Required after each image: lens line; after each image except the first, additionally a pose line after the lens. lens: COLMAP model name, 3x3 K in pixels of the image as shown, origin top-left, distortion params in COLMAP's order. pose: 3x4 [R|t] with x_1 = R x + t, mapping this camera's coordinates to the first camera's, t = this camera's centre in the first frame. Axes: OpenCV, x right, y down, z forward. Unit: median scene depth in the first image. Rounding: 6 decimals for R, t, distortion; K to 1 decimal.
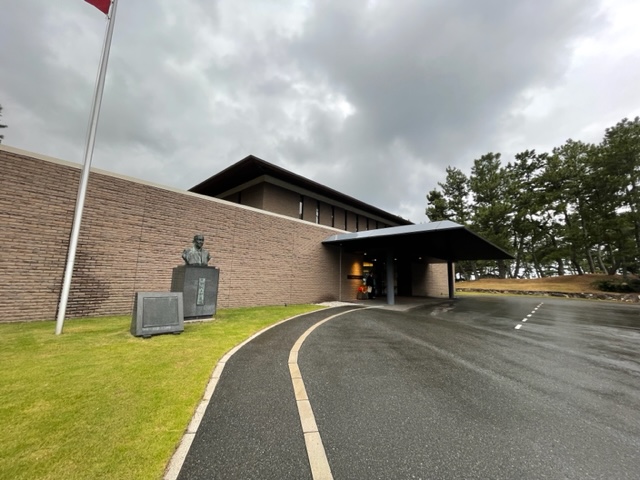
lens RADIAL K [[257.3, 0, 320.0], [0, 257.3, 240.0], [0, 0, 1]] dist [0.000698, 0.000011]
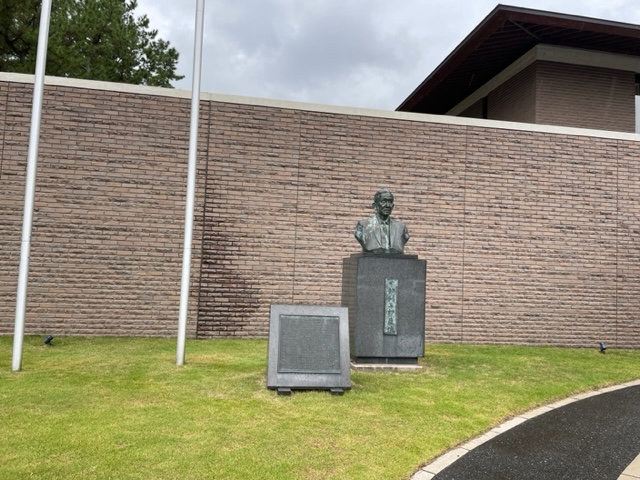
lens RADIAL K [[488.4, 0, 320.0], [0, 488.4, 240.0], [0, 0, 1]] dist [0.093690, -0.140420]
pose [[0.791096, -0.027094, -0.611091, -0.002949], [0.070648, 0.996380, 0.047281, 0.021680], [0.607598, -0.080576, 0.790147, 0.197204]]
